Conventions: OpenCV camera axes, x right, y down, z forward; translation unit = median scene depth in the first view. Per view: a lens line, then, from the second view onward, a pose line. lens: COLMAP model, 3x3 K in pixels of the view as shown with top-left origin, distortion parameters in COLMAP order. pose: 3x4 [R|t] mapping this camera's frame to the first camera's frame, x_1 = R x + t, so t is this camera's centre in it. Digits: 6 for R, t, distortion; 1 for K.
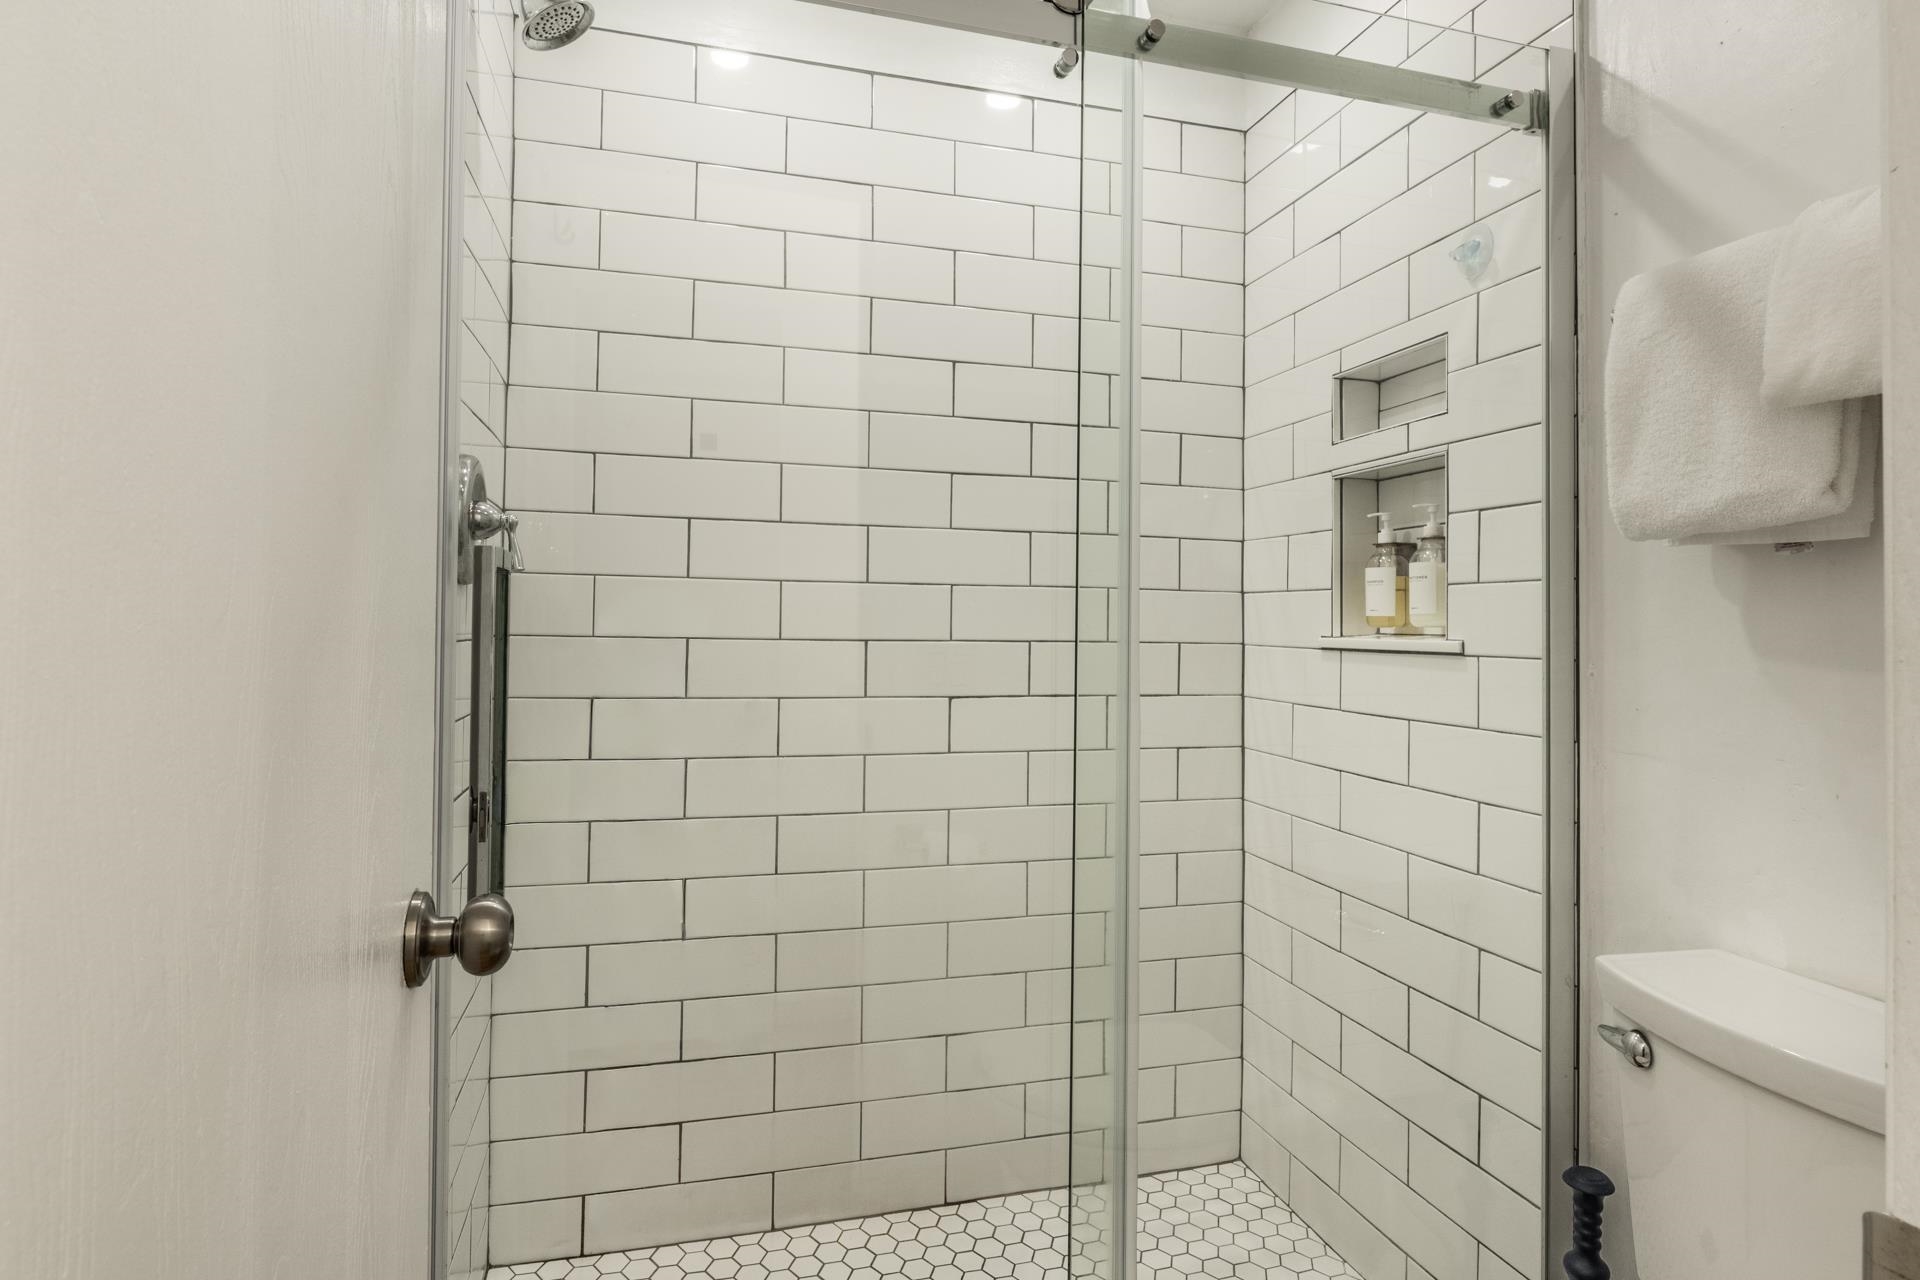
lens RADIAL K [[1026.3, 0, 958.2], [0, 1026.3, 634.0], [0, 0, 1]] dist [0.001254, -0.000227]
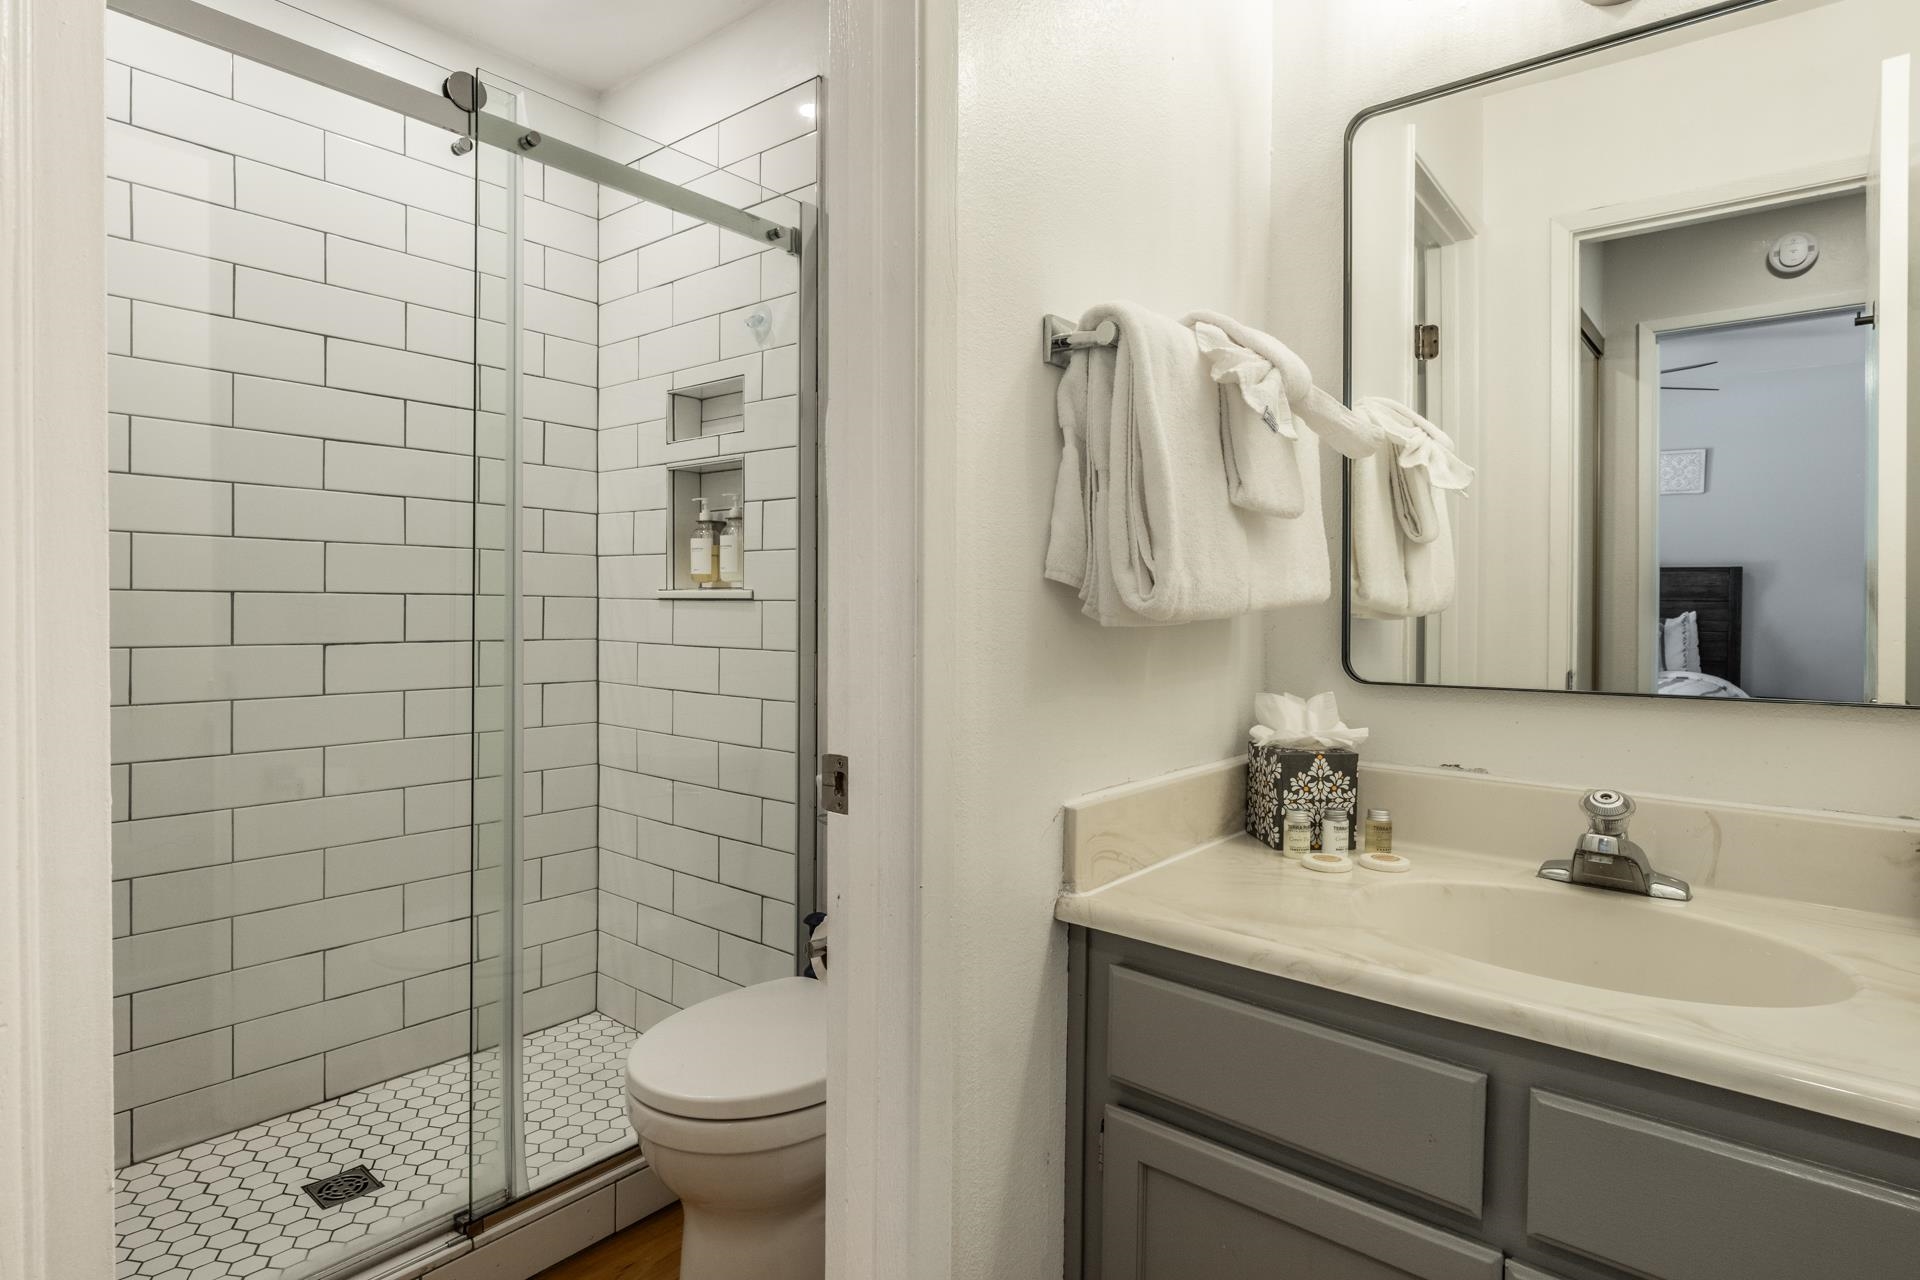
lens RADIAL K [[1053.2, 0, 962.0], [0, 1053.2, 601.8], [0, 0, 1]] dist [-0.002944, -0.001040]
pose [[0.822070, 0.000640, 0.569387, -0.097992], [0.004431, 0.999962, -0.007522, 0.031317], [-0.569370, 0.008707, 0.822035, -0.341643]]
